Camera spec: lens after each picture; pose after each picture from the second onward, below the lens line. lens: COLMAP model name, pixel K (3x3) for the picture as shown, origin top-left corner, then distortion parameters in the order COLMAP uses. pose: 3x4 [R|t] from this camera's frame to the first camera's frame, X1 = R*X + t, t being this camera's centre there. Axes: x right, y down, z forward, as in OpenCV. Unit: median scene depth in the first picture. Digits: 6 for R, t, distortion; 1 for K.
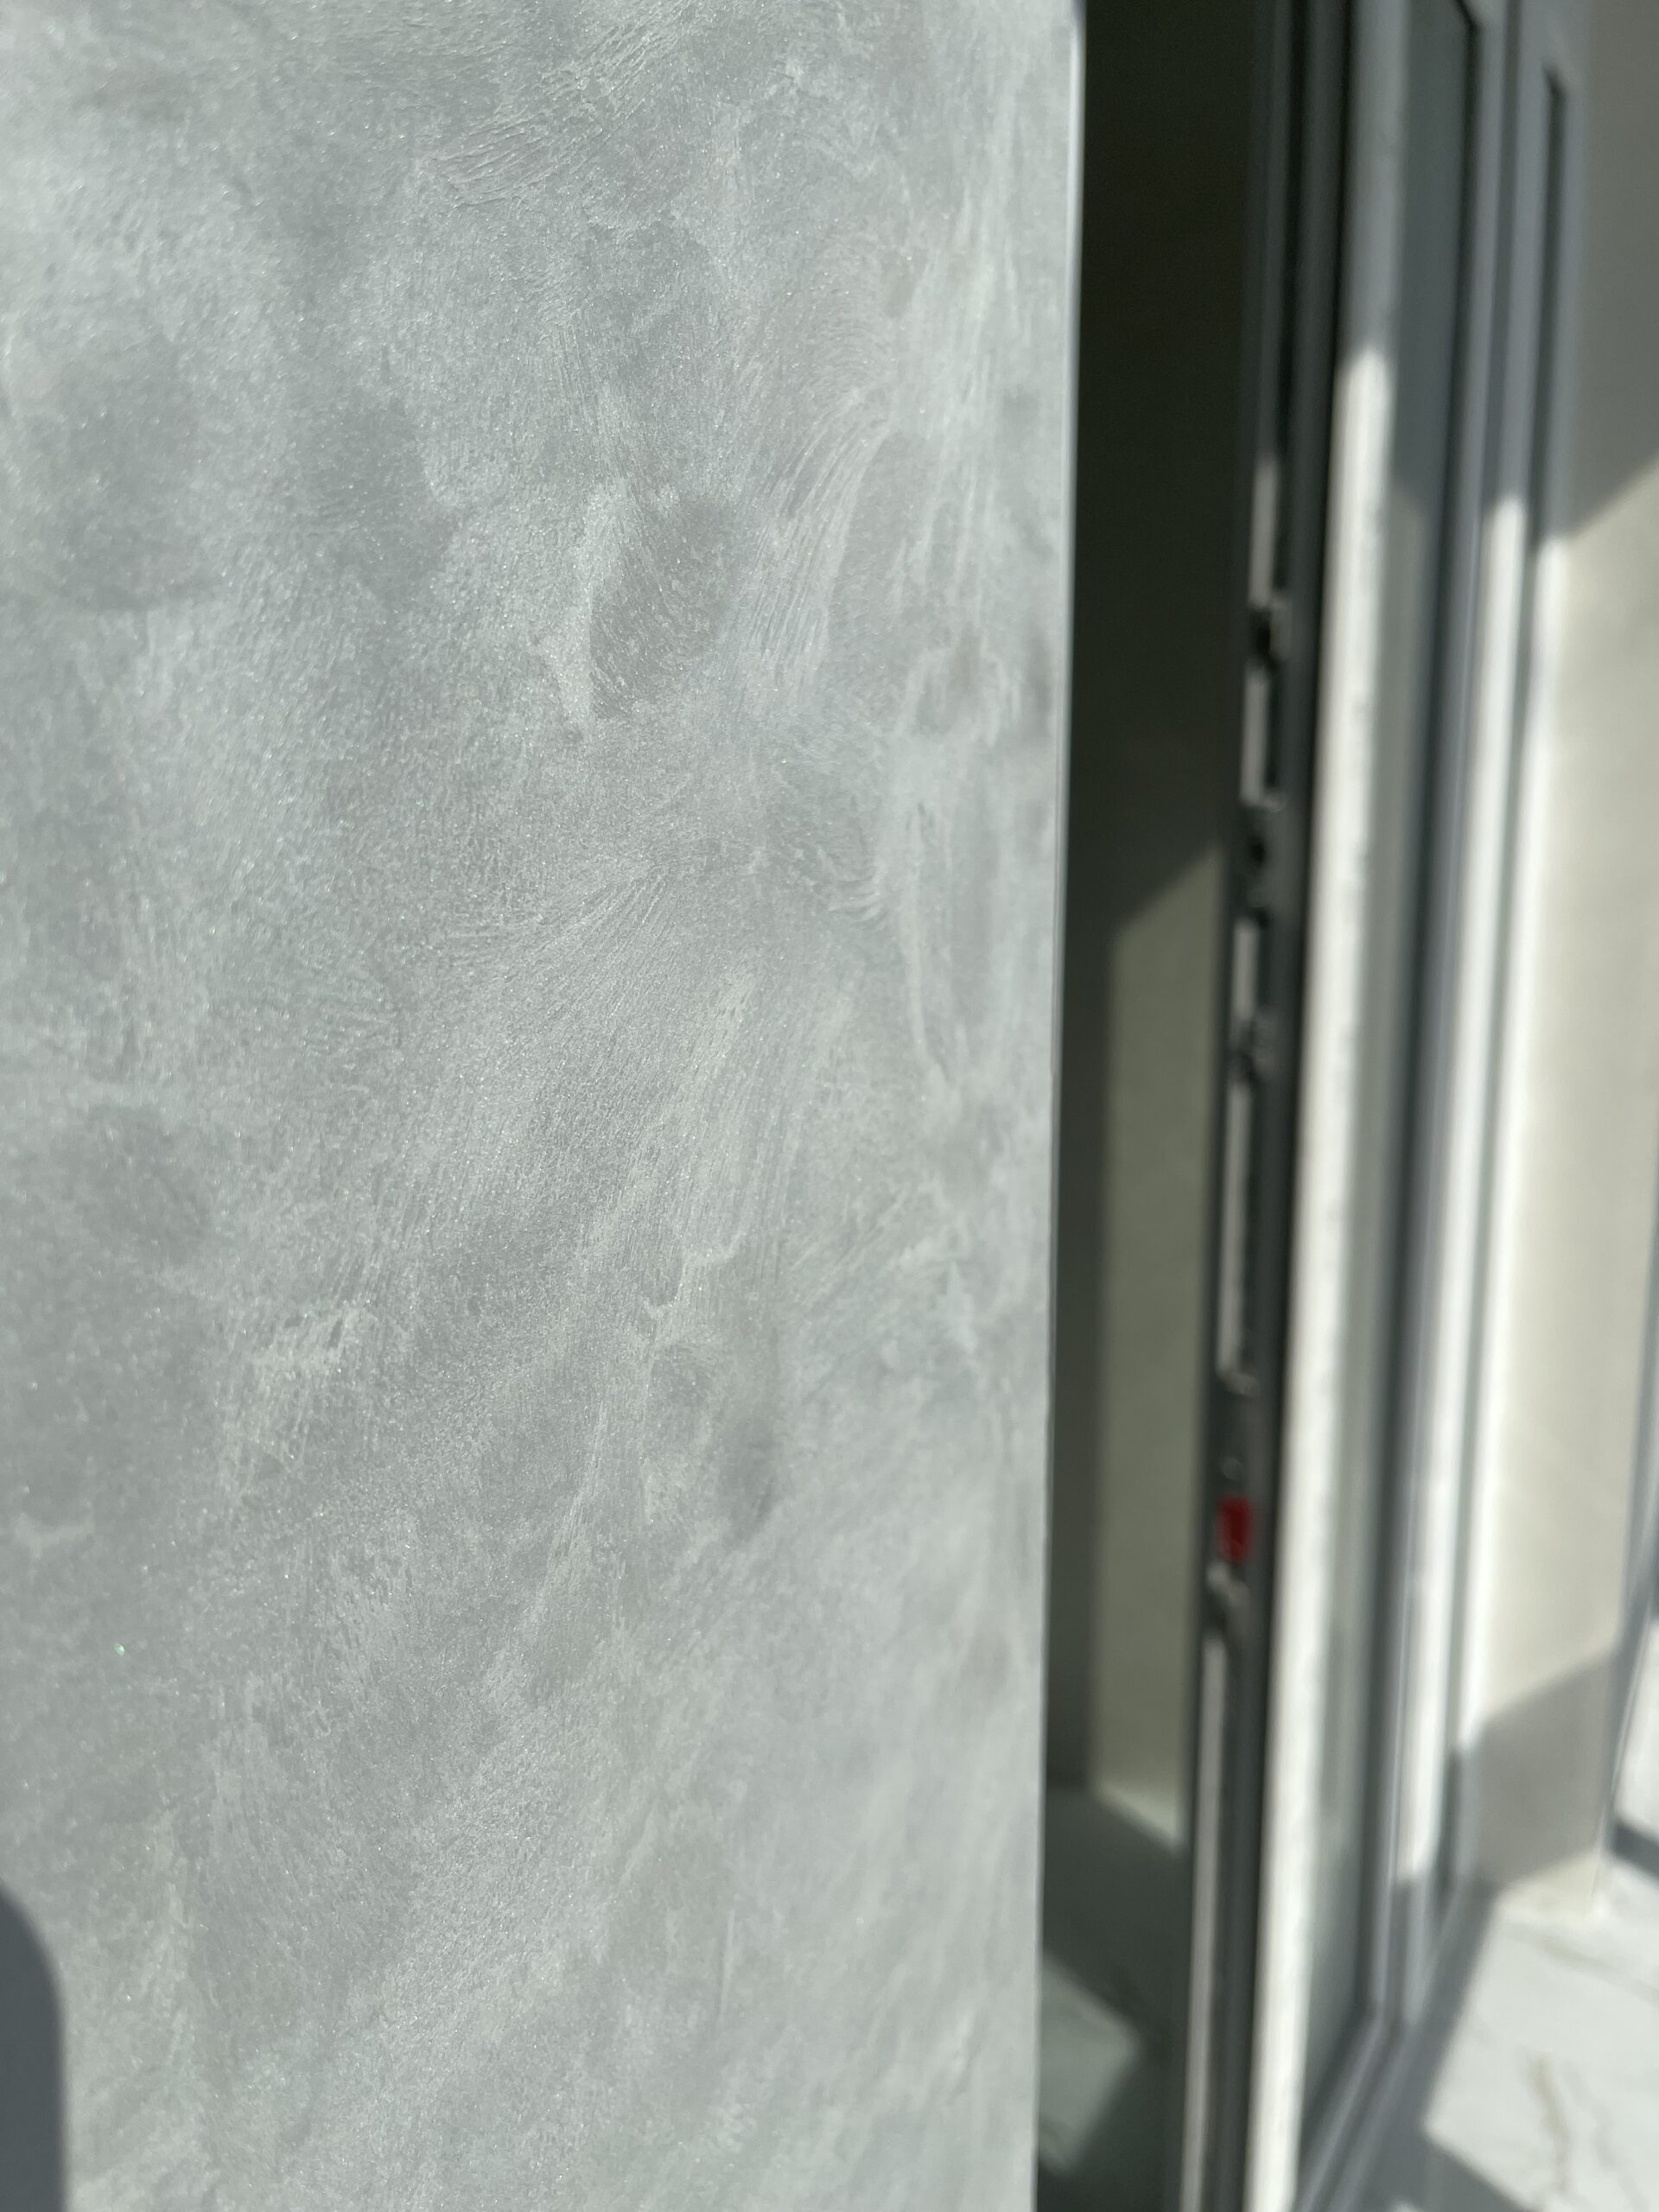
lens RADIAL K [[1664.5, 0, 829.6], [0, 1664.5, 1105.2], [0, 0, 1]] dist [0.007625, 0.002868]
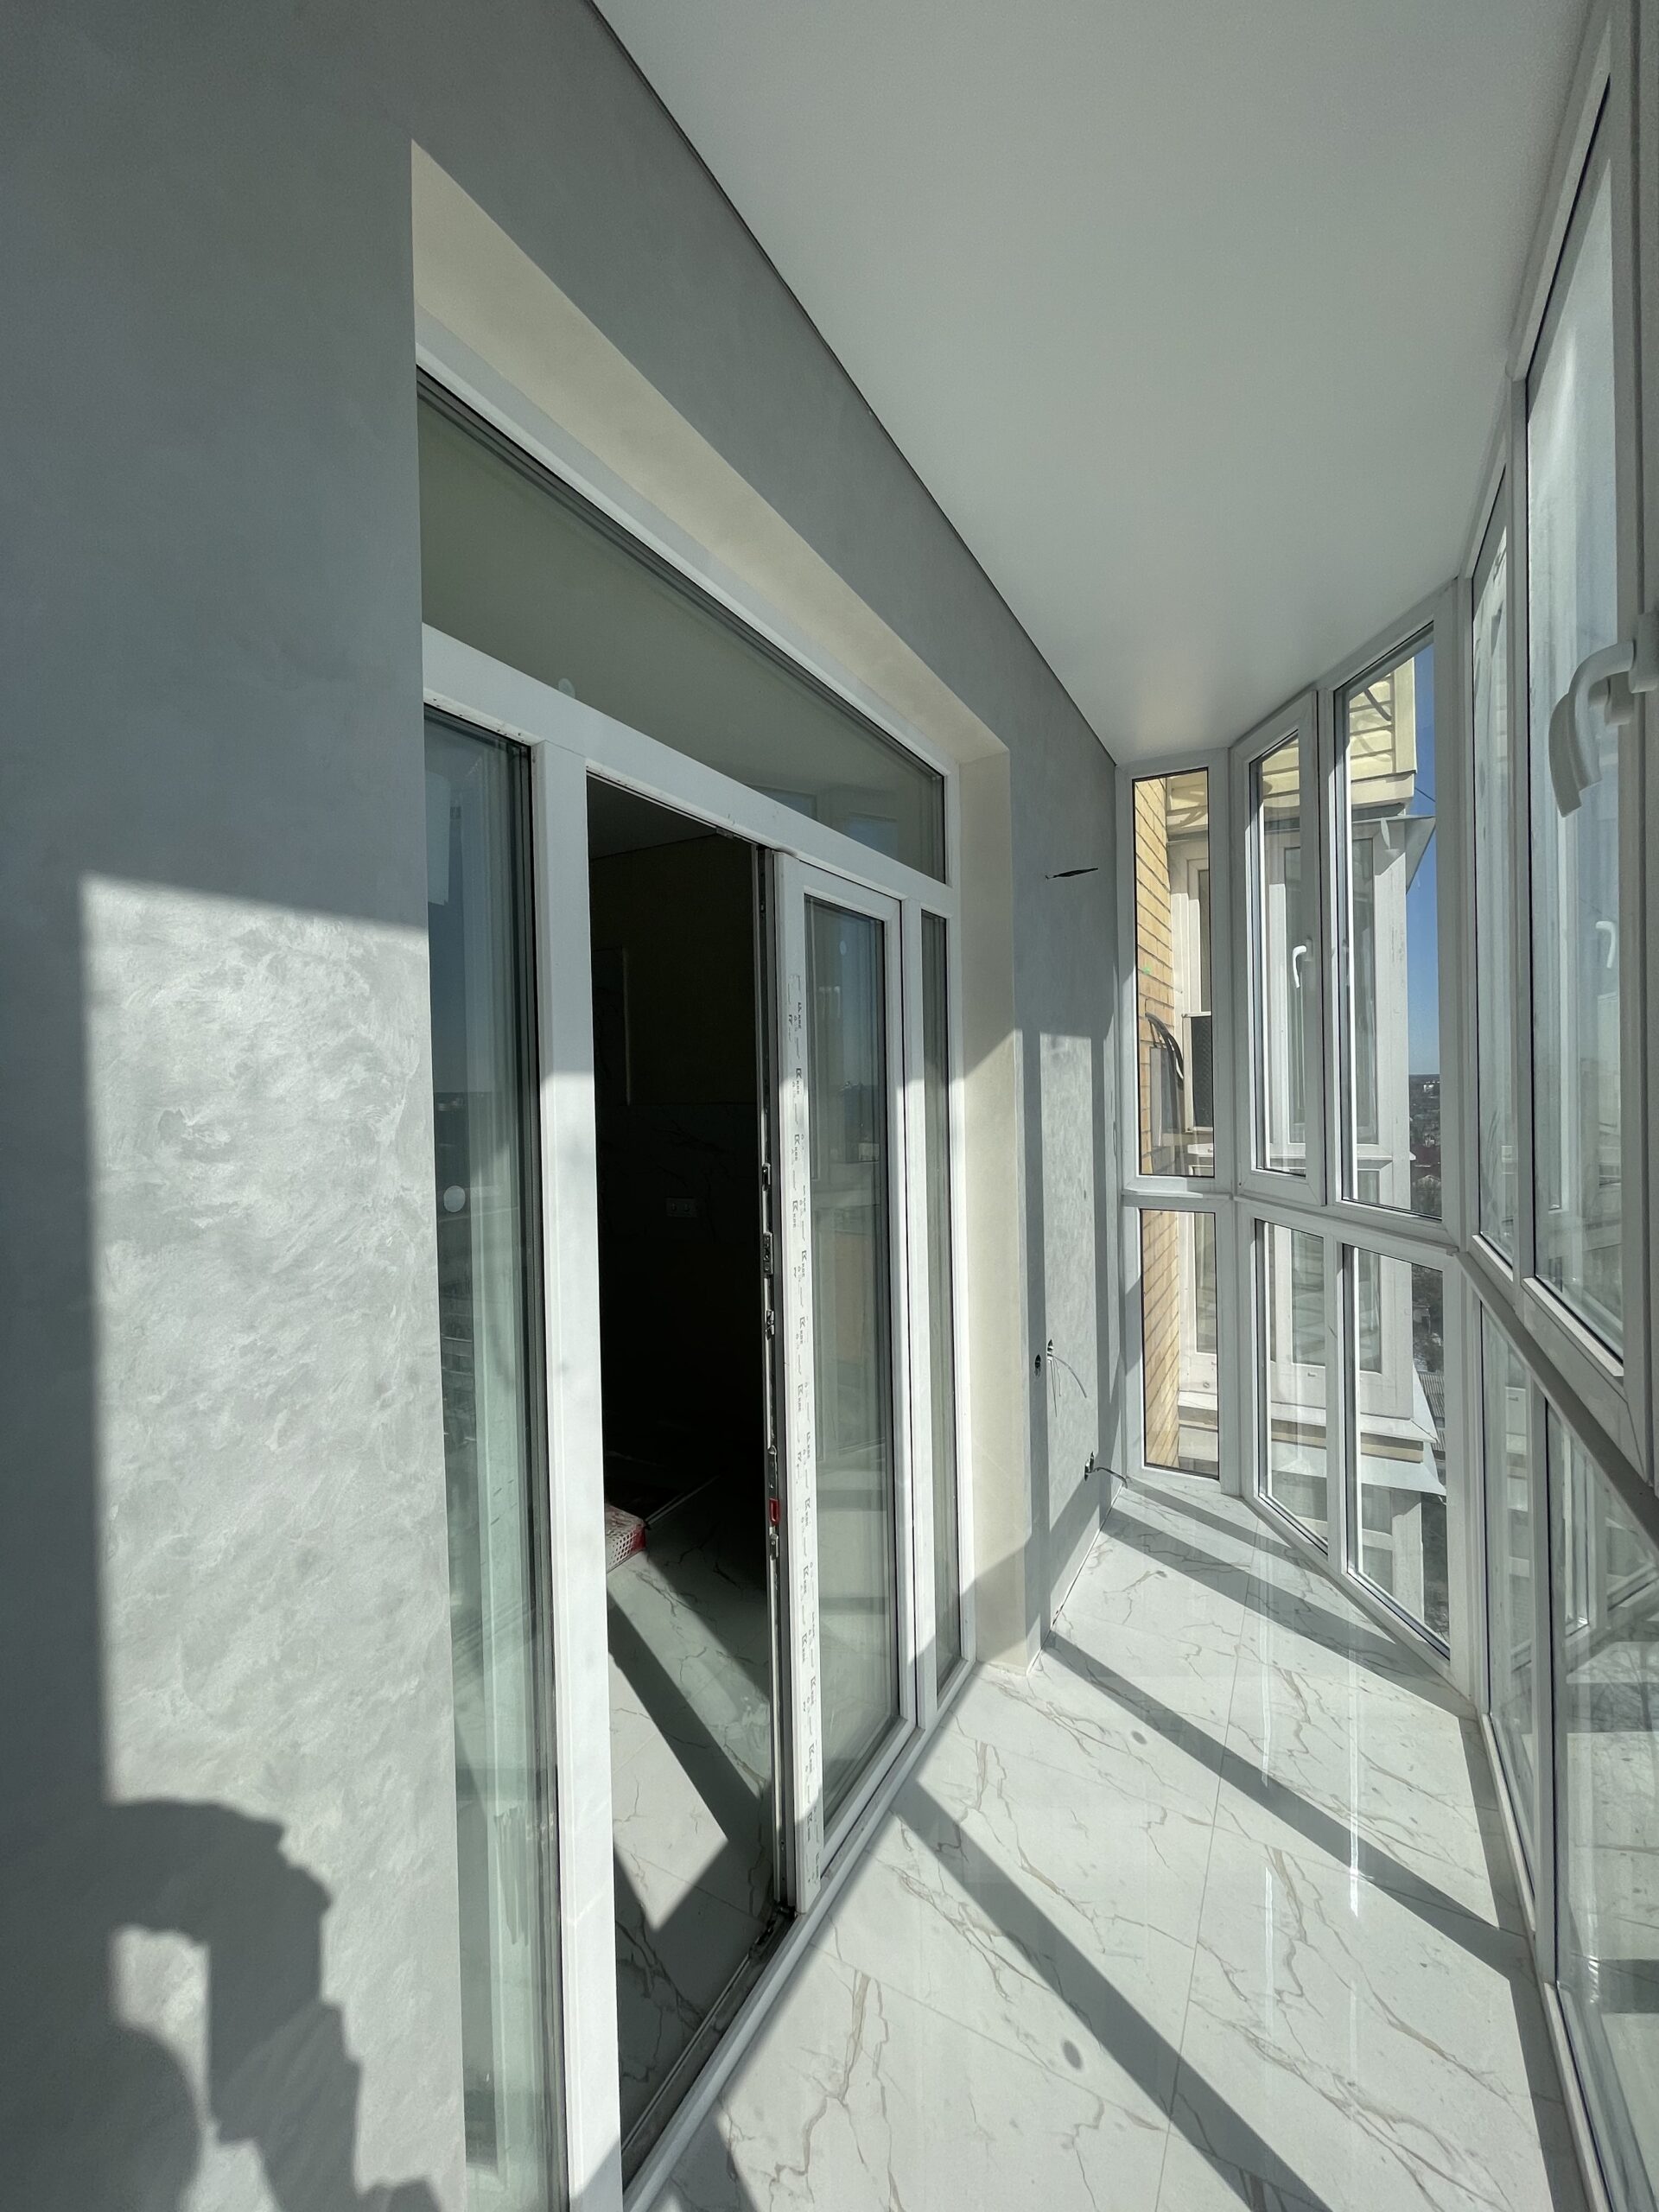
lens RADIAL K [[892.1, 0, 826.5], [0, 892.1, 1090.9], [0, 0, 1]] dist [0.004636, 0.000101]
pose [[0.999177, -0.014424, -0.037915, 1.514123], [0.009271, 0.991111, -0.132712, -0.801508], [0.039492, 0.132251, 0.990429, -1.786852]]
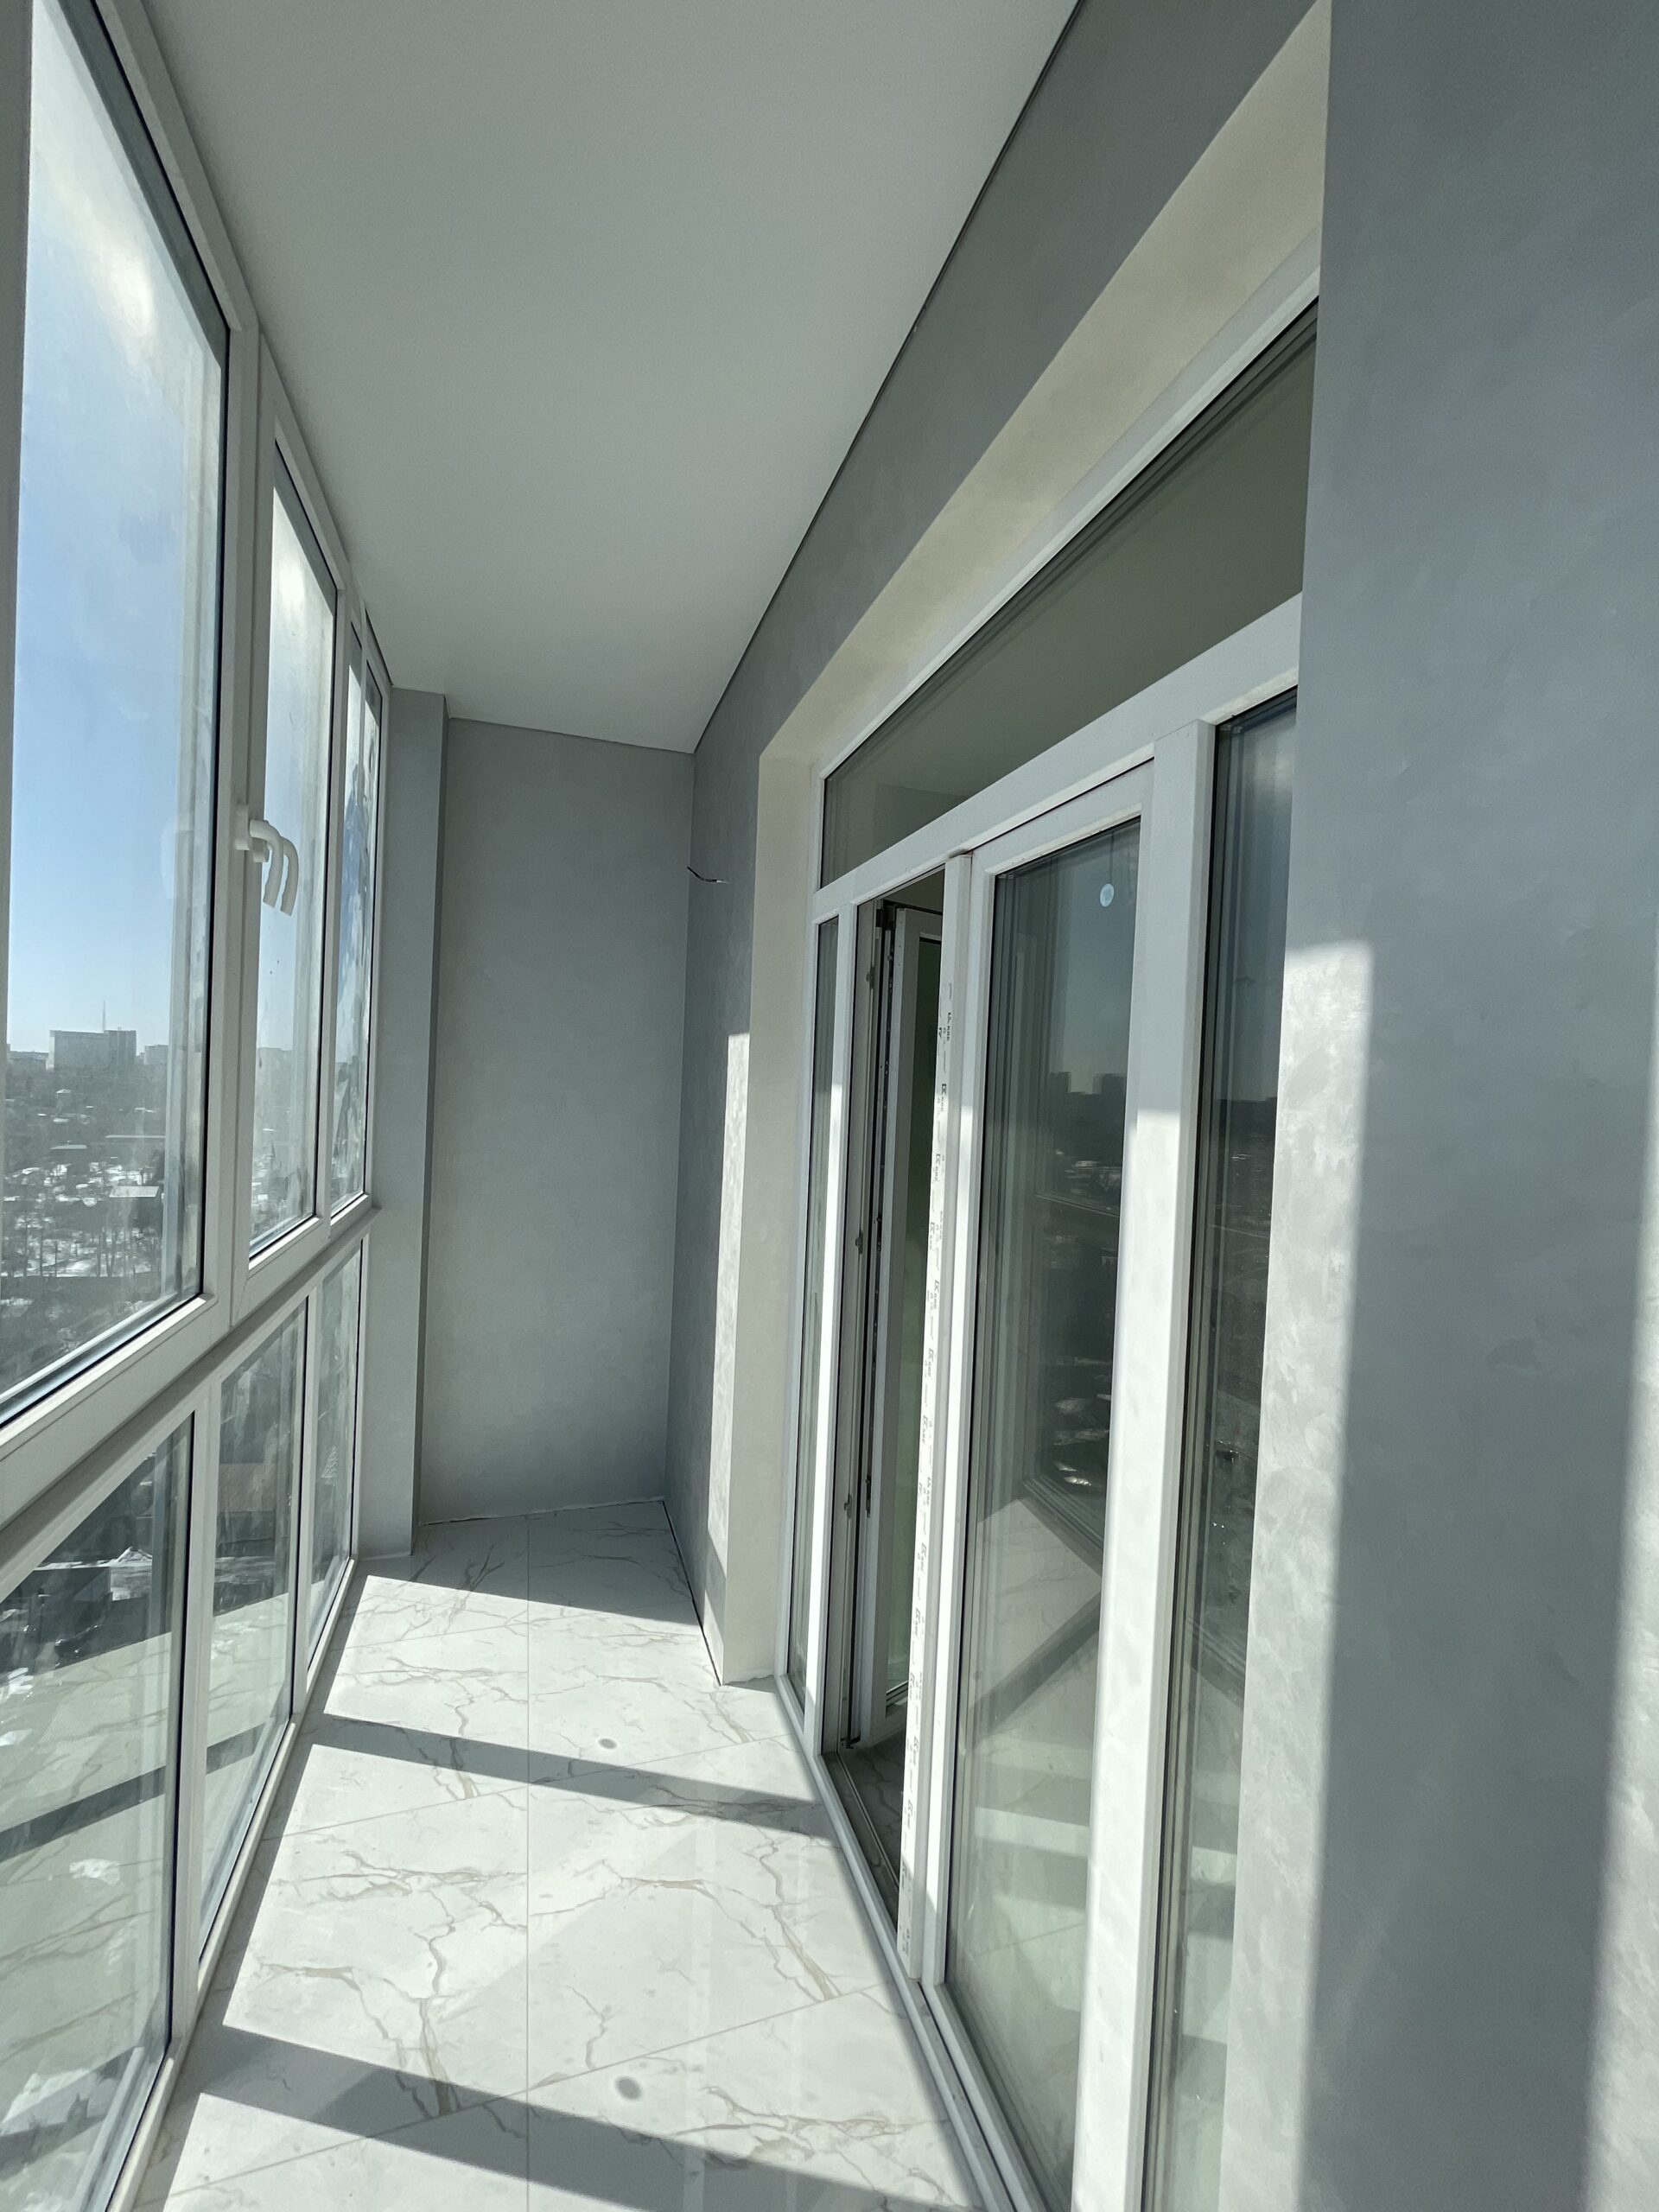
lens RADIAL K [[892.1, 0, 829.3], [0, 892.1, 1104.5], [0, 0, 1]] dist [0.004636, 0.000101]
pose [[-0.698044, -0.010831, -0.715973, 5.120061], [-0.142167, 0.982077, 0.123750, -2.047584], [0.701800, 0.188171, -0.687072, 6.394895]]
